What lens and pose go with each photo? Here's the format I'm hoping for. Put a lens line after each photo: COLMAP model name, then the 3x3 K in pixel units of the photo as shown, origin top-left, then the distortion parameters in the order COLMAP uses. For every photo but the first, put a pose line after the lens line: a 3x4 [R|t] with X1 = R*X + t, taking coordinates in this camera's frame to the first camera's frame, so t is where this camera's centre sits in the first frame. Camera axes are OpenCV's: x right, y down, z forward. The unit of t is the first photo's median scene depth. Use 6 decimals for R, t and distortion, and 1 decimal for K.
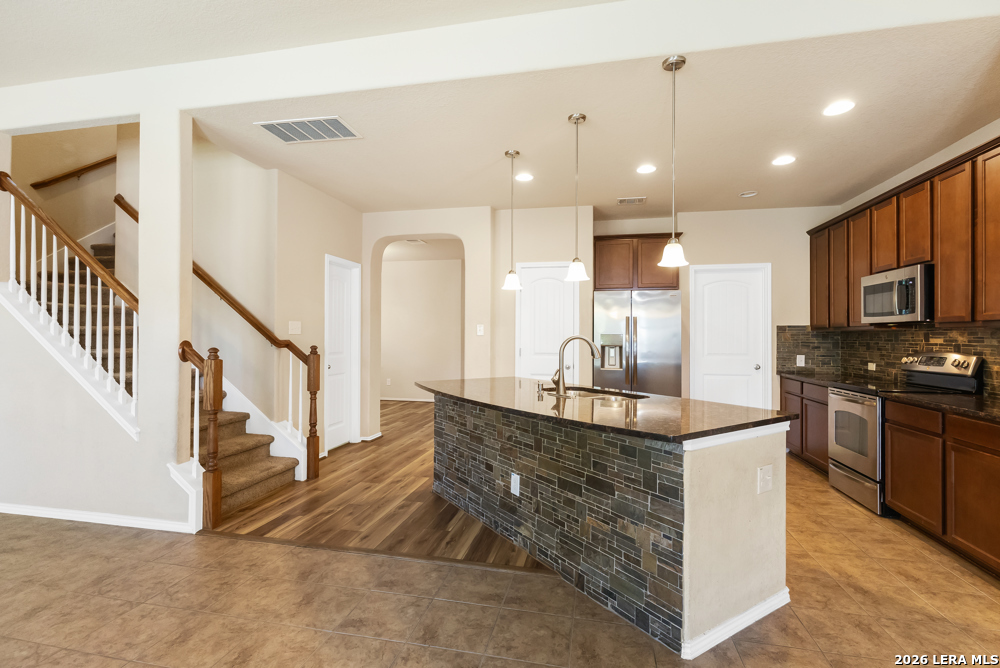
lens RADIAL K [[471.8, 0, 500.0], [0, 471.8, 334.0], [0, 0, 1]] dist [-0.001849, -0.000908]
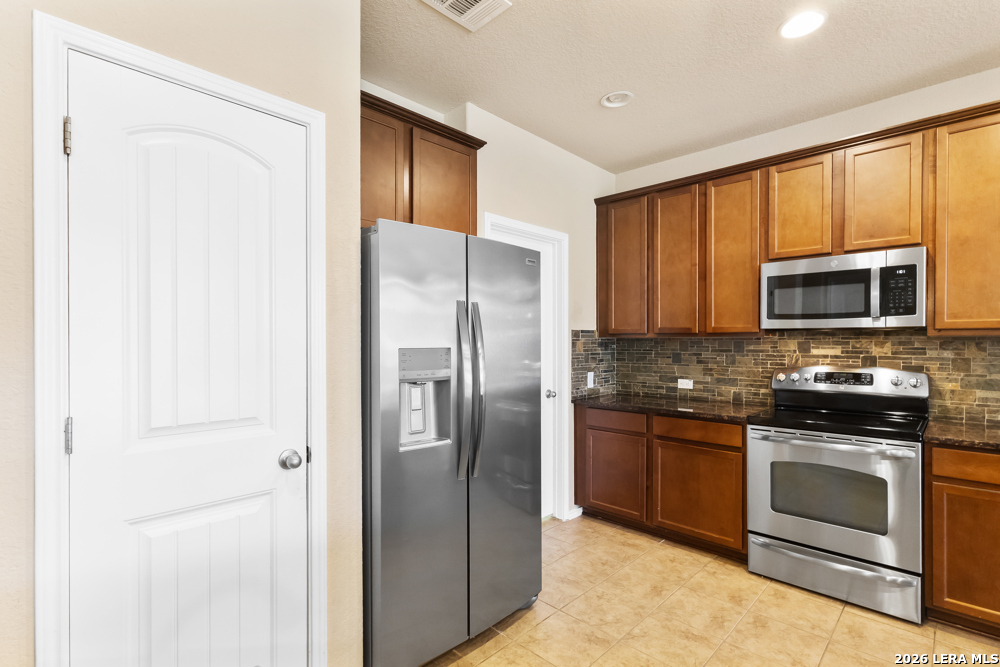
lens RADIAL K [[476.5, 0, 499.6], [0, 476.5, 339.8], [0, 0, 1]] dist [0.000369, 0.000526]
pose [[0.538271, -0.005666, 0.842753, -0.048114], [0.000896, 0.999981, 0.006152, -0.010347], [-0.842772, -0.002556, 0.538265, 0.943743]]
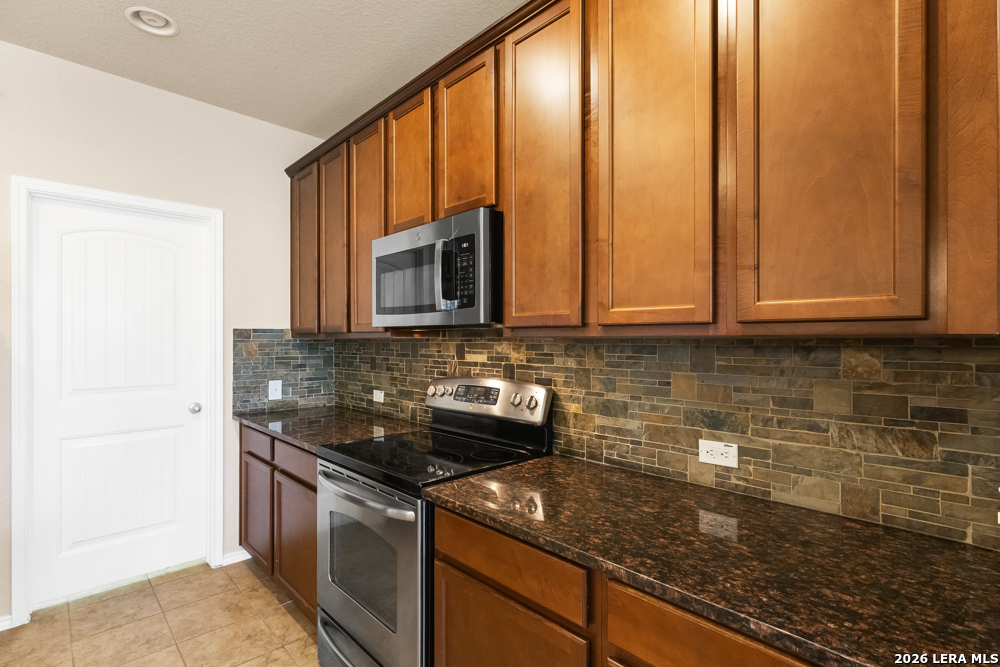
lens RADIAL K [[471.8, 0, 500.0], [0, 471.8, 333.5], [0, 0, 1]] dist [-0.001849, -0.000908]
pose [[0.559180, 0.005284, 0.829030, 0.406726], [-0.000901, 0.999983, -0.005765, -0.012079], [-0.829046, 0.002477, 0.559175, 0.583251]]
